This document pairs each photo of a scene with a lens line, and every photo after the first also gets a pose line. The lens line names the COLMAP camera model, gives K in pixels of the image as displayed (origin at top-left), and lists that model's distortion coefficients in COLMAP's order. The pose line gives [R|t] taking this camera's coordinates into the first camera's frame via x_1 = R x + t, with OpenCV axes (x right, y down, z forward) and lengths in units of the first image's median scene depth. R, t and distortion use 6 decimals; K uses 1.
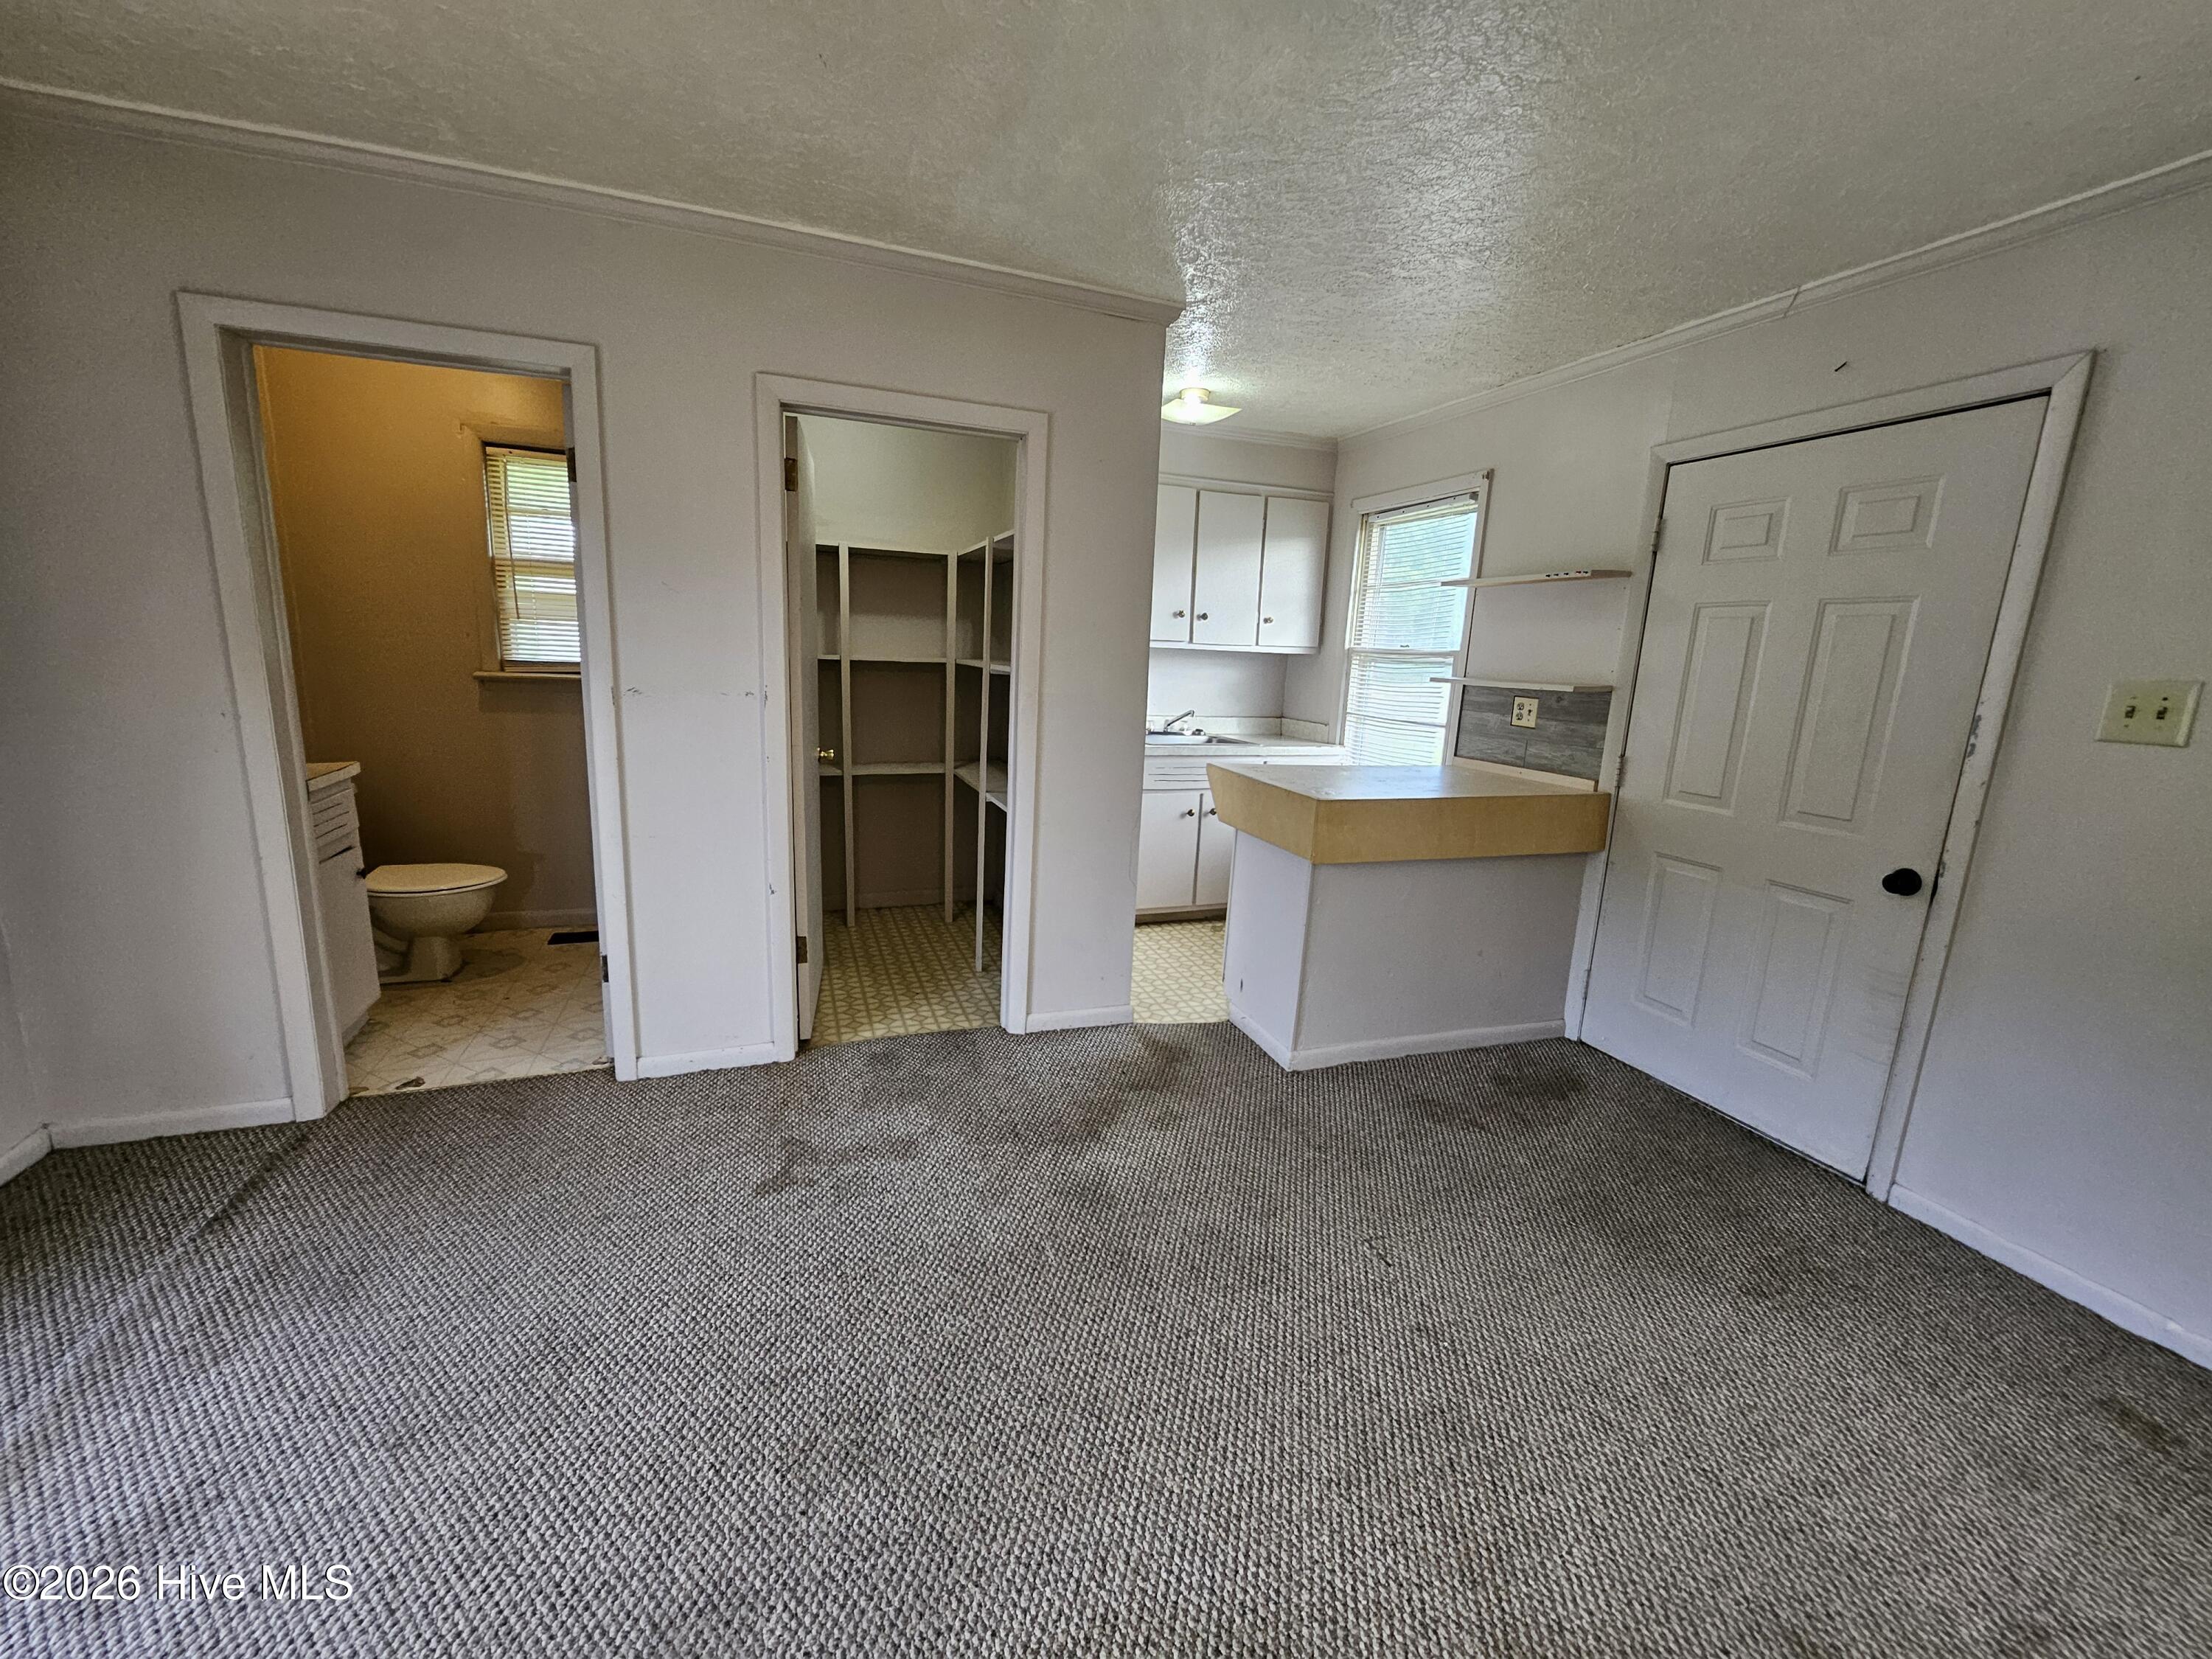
lens RADIAL K [[888.9, 0, 1098.4], [0, 888.9, 829.4], [0, 0, 1]] dist [-0.001097, 0.000236]
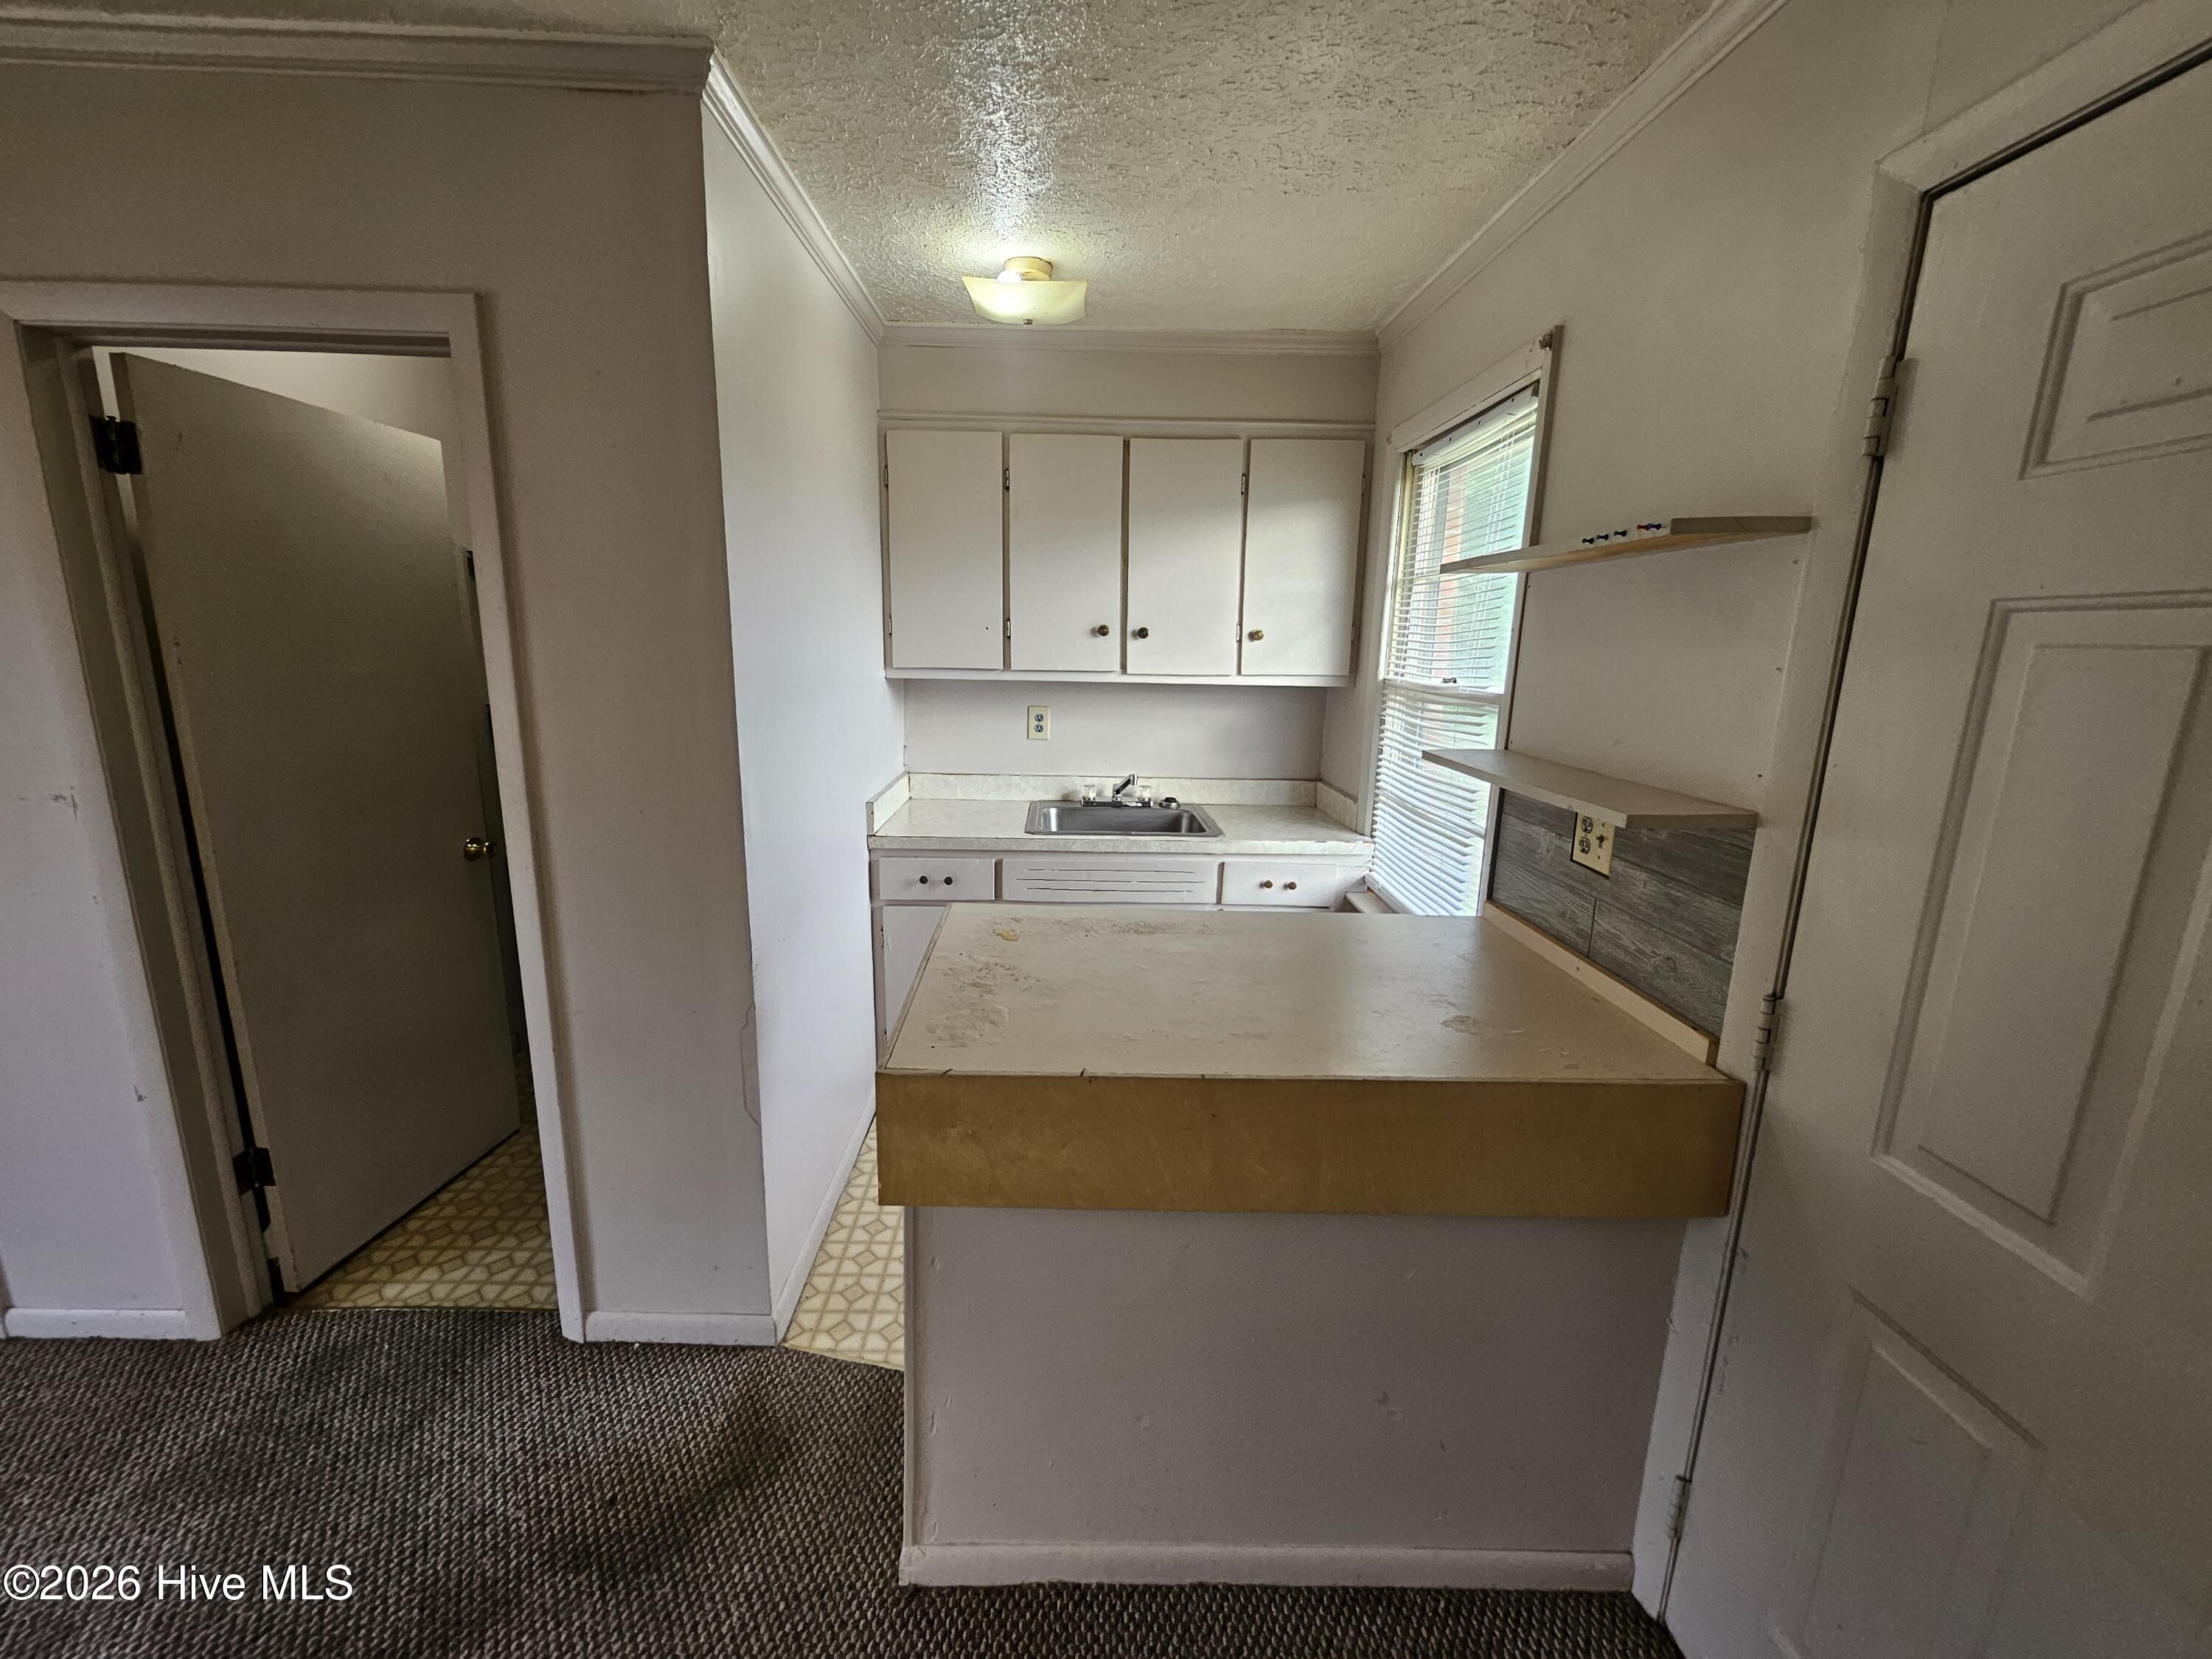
lens RADIAL K [[888.9, 0, 1098.1], [0, 888.9, 824.0], [0, 0, 1]] dist [-0.001097, 0.000236]
pose [[0.945887, 0.047277, -0.321033, 0.399241], [-0.048575, 0.998812, 0.003970, -0.134014], [0.320840, 0.011839, 0.947060, 0.498250]]
